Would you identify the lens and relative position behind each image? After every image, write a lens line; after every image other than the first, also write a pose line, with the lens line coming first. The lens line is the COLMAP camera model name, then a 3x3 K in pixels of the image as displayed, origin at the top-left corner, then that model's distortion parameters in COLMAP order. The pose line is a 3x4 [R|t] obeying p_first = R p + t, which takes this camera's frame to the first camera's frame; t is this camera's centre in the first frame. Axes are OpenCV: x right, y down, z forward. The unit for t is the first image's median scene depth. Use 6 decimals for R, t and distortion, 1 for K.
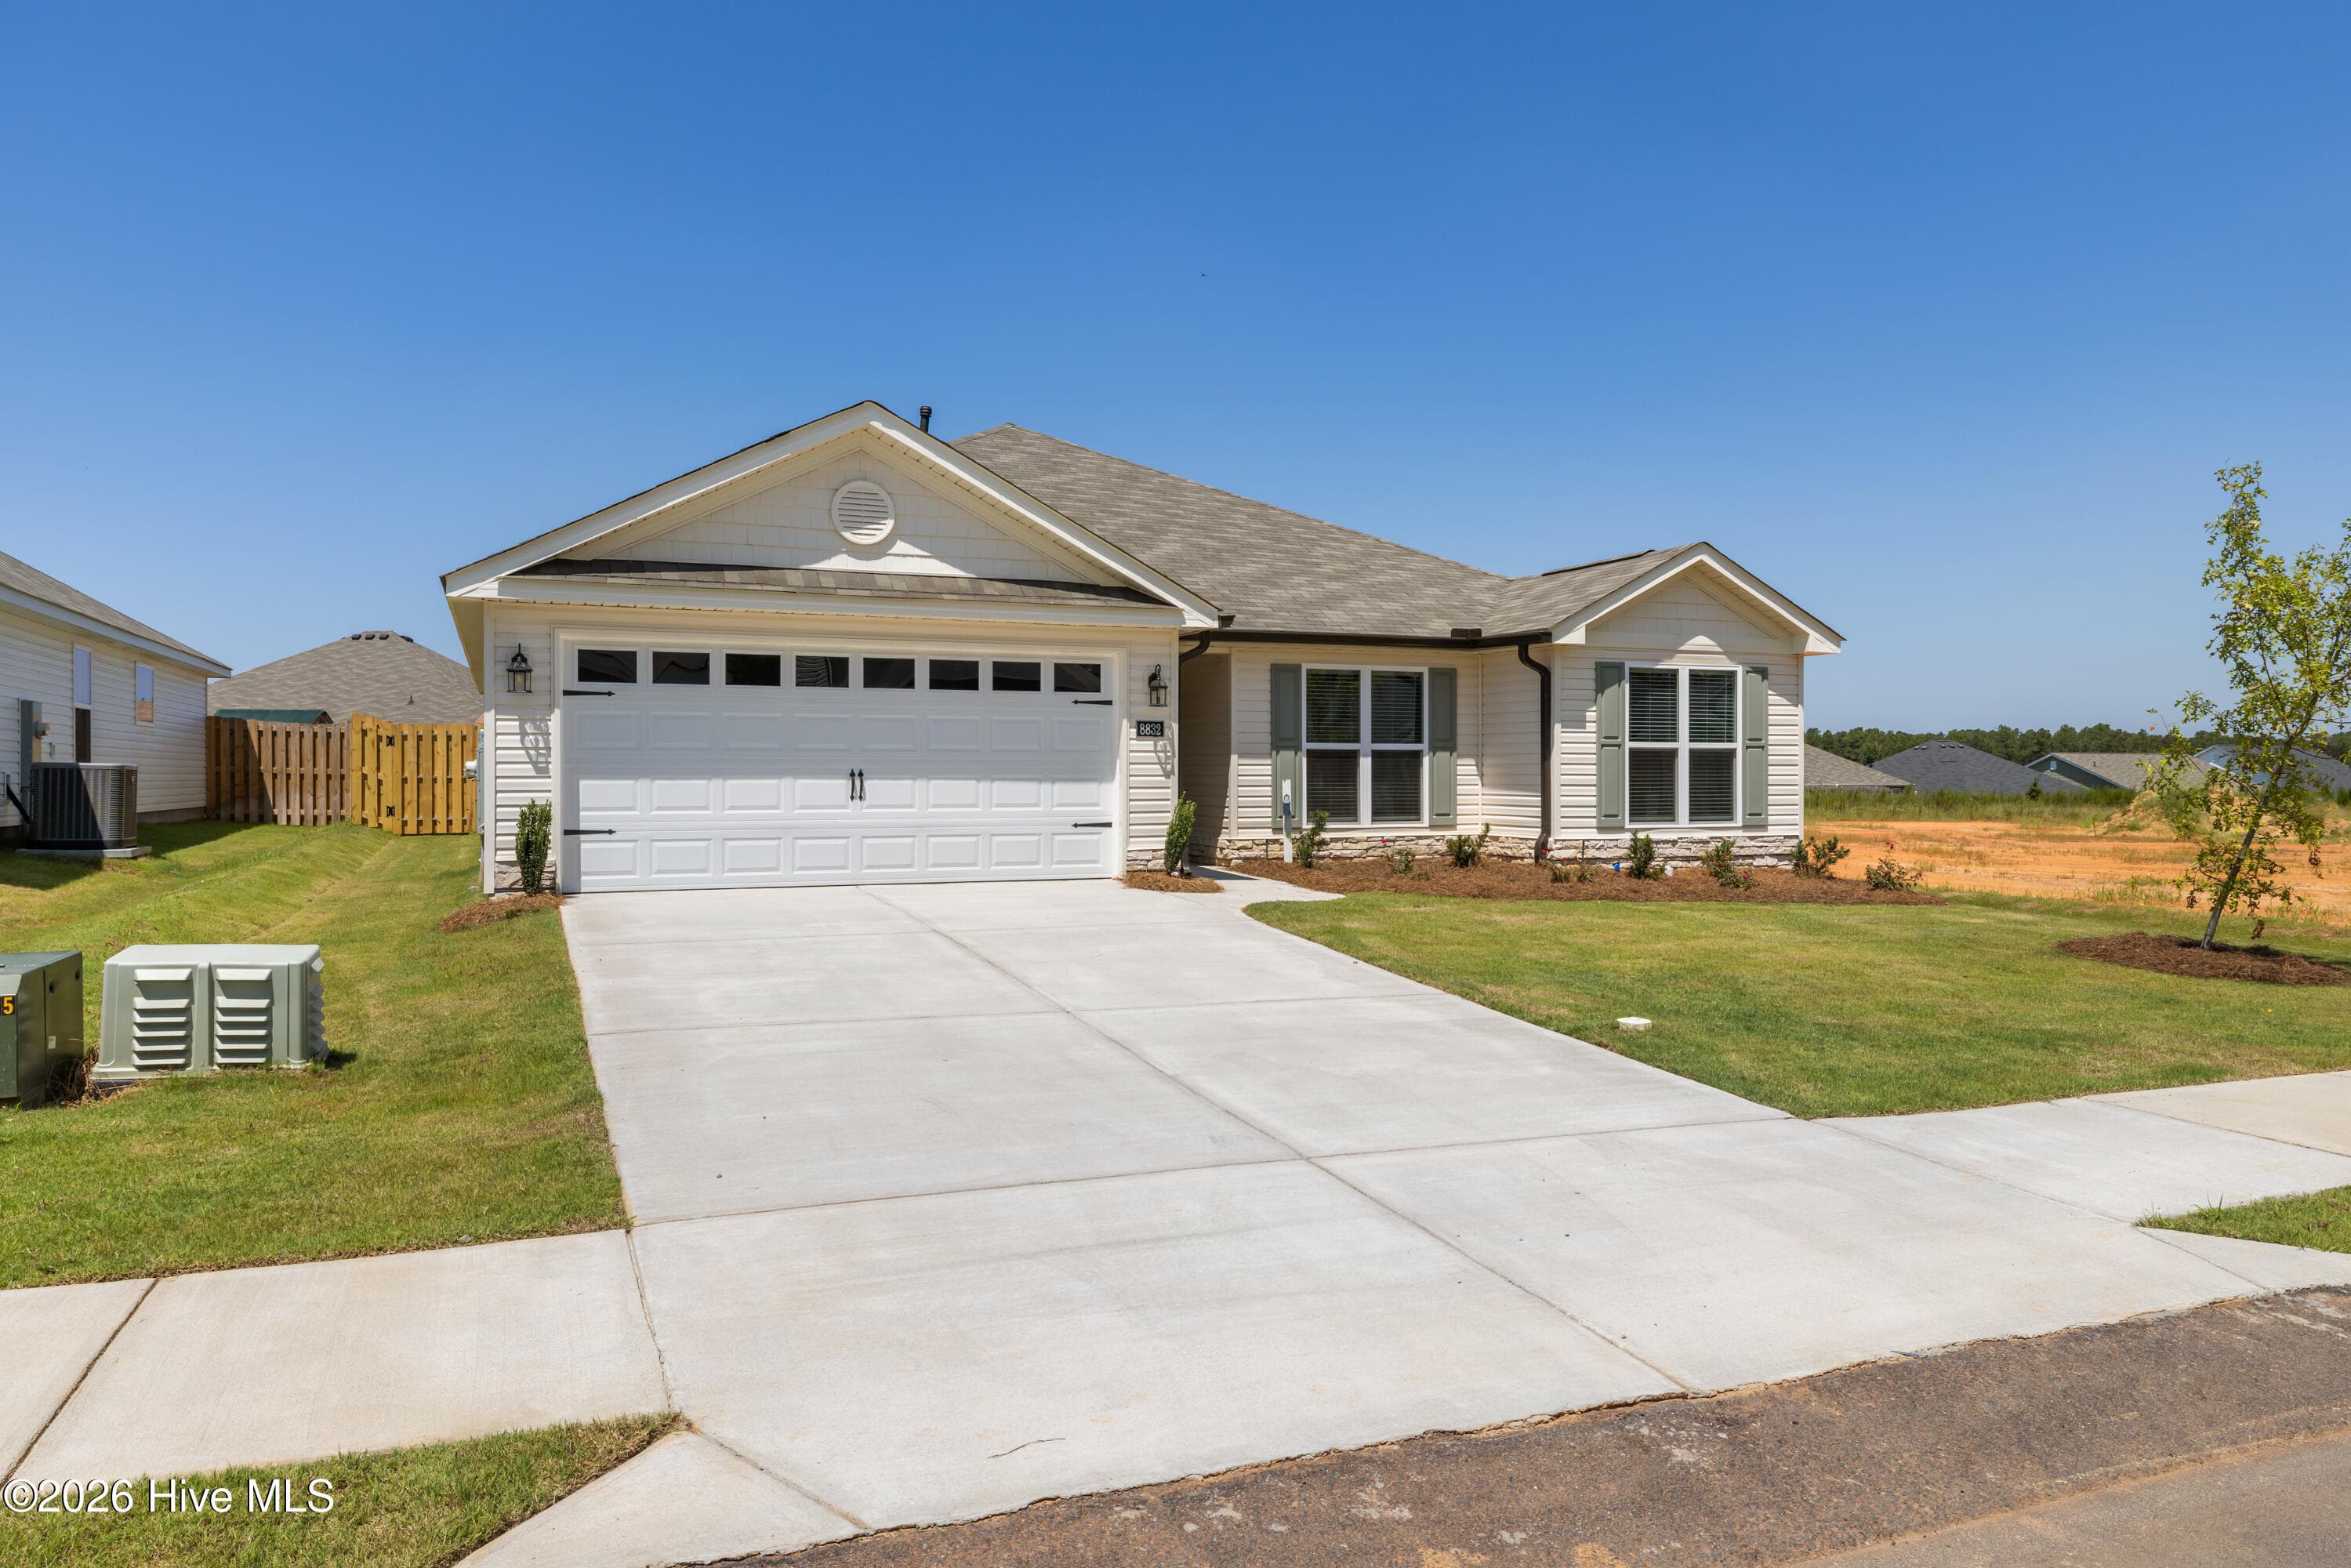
lens RADIAL K [[1610.6, 0, 1180.9], [0, 1610.6, 774.4], [0, 0, 1]] dist [0.003325, -0.001154]
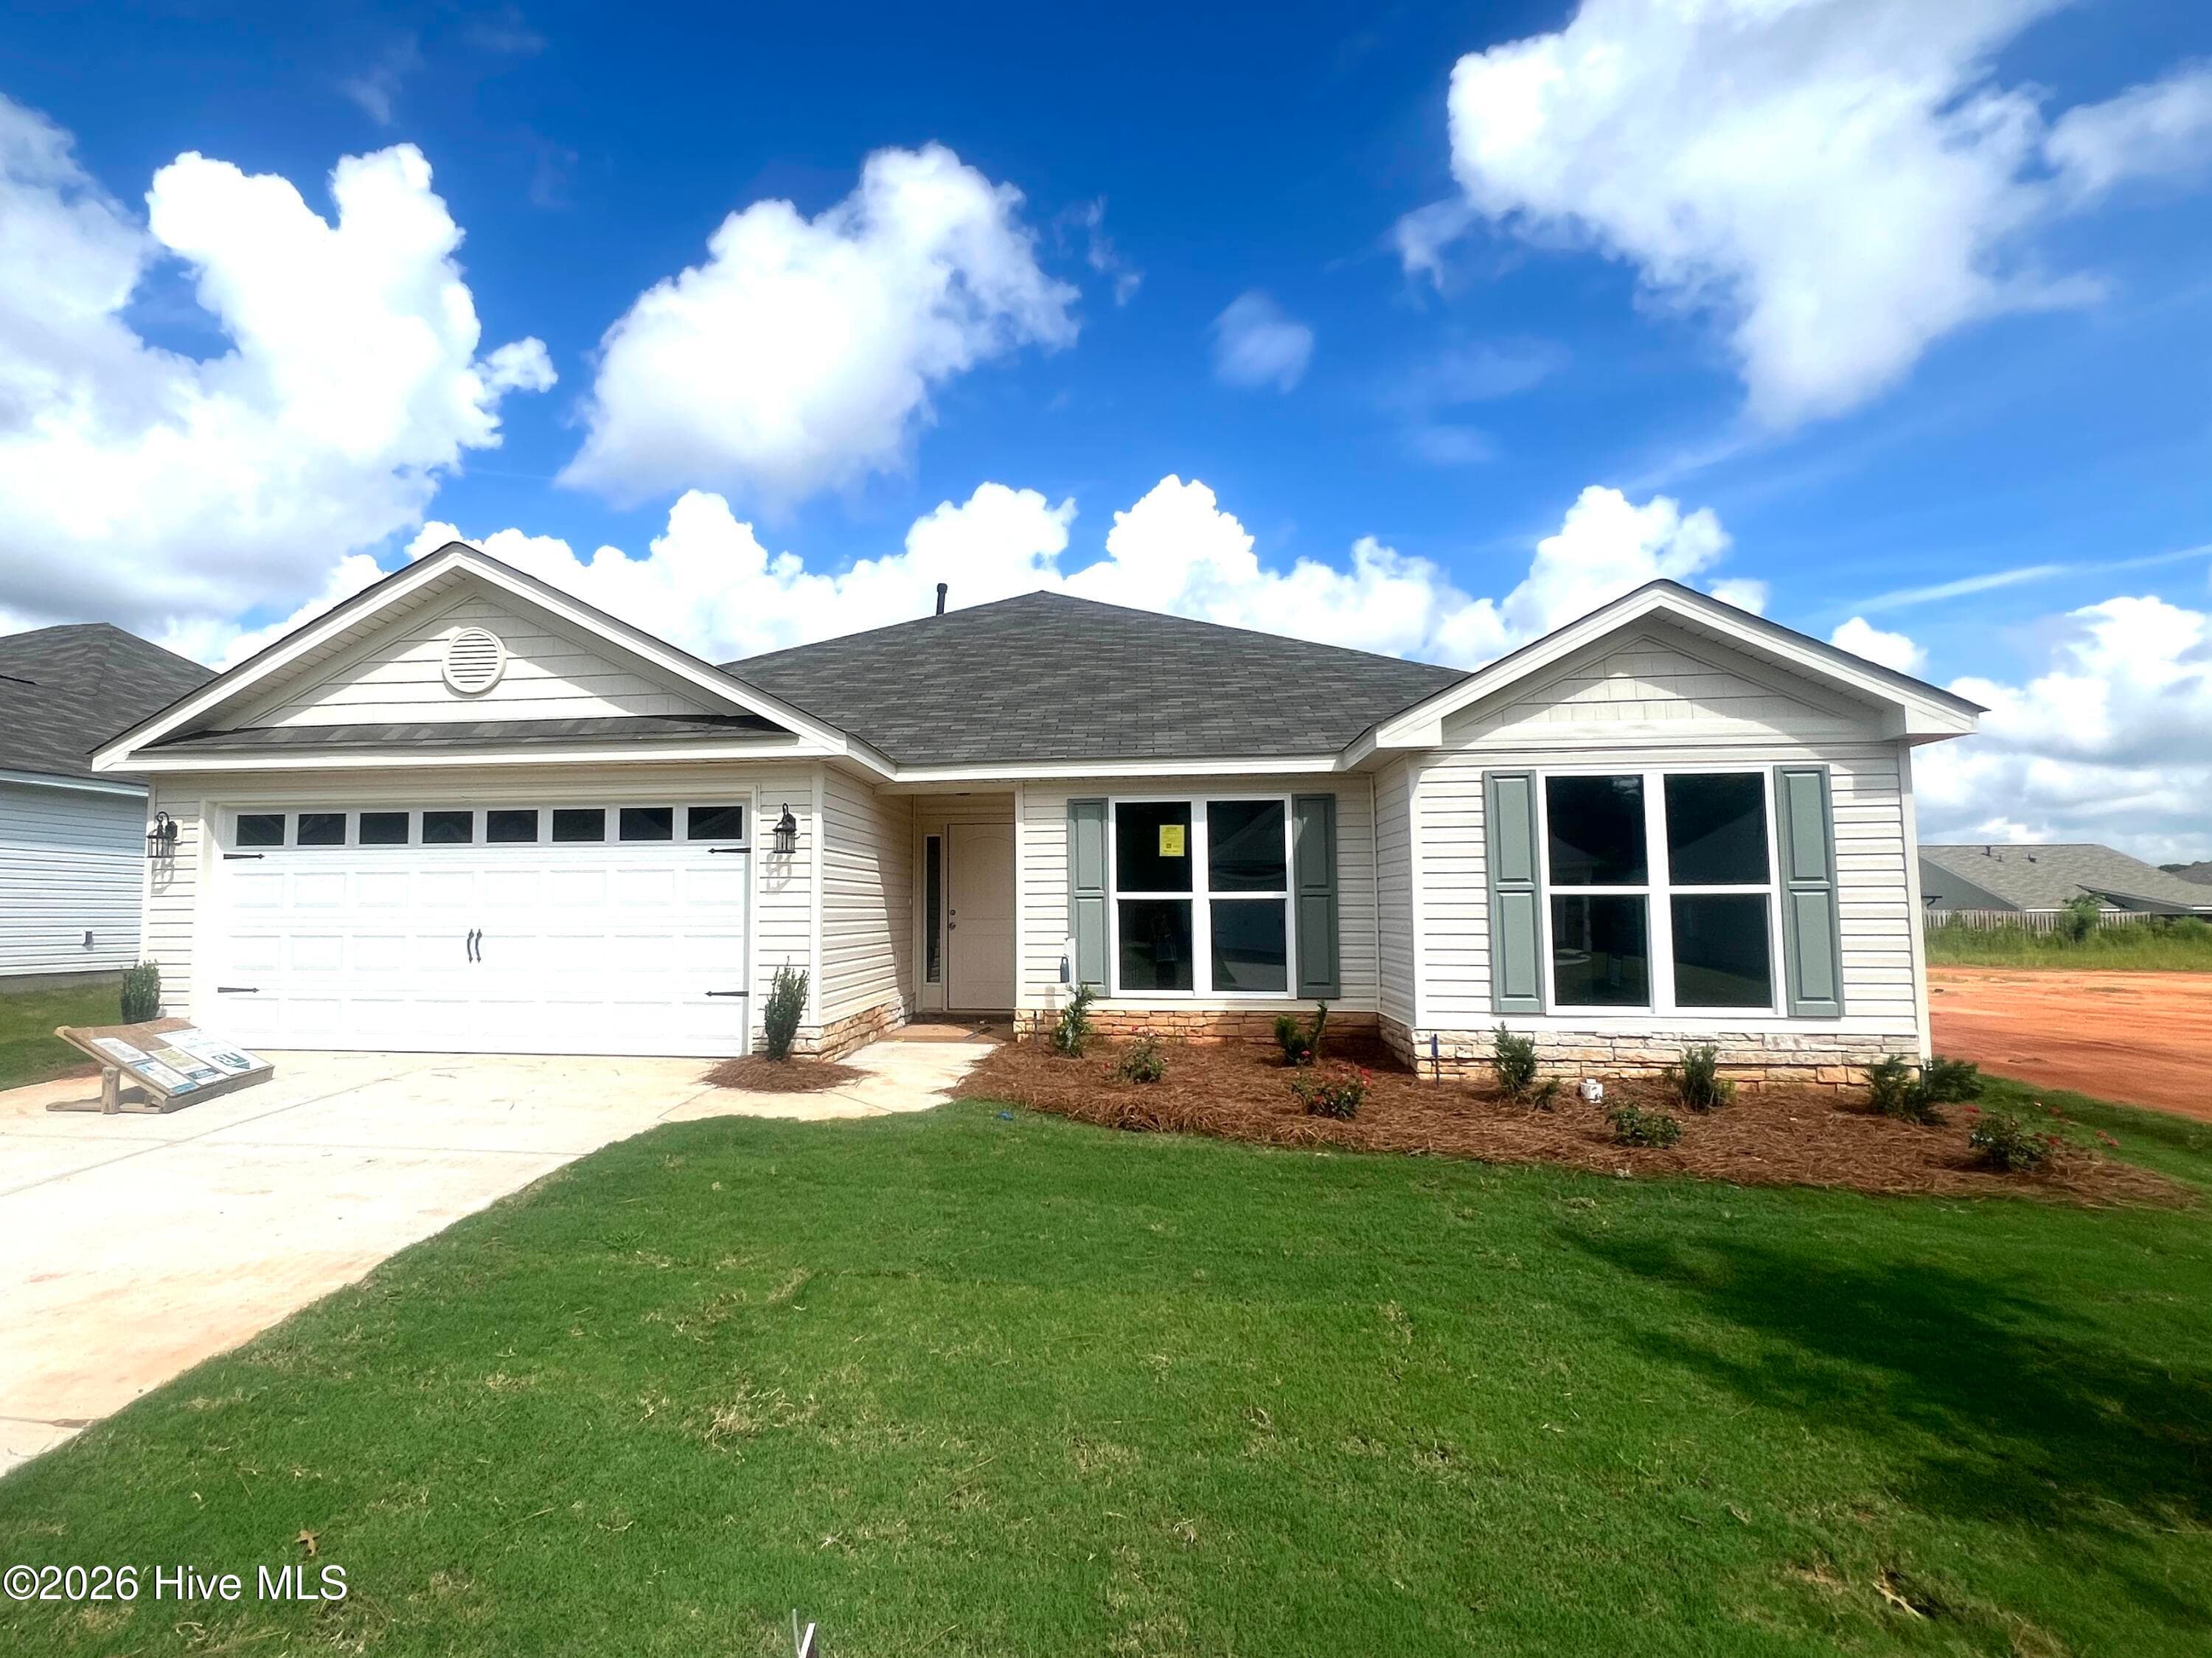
lens RADIAL K [[1144.7, 0, 980.5], [0, 1144.7, 828.5], [0, 0, 1]] dist [-0.002268, 0.000079]
pose [[0.853651, -0.040656, -0.519256, 0.327730], [0.002861, 0.997300, -0.073382, -0.009734], [0.520837, 0.061157, 0.851462, 0.470626]]
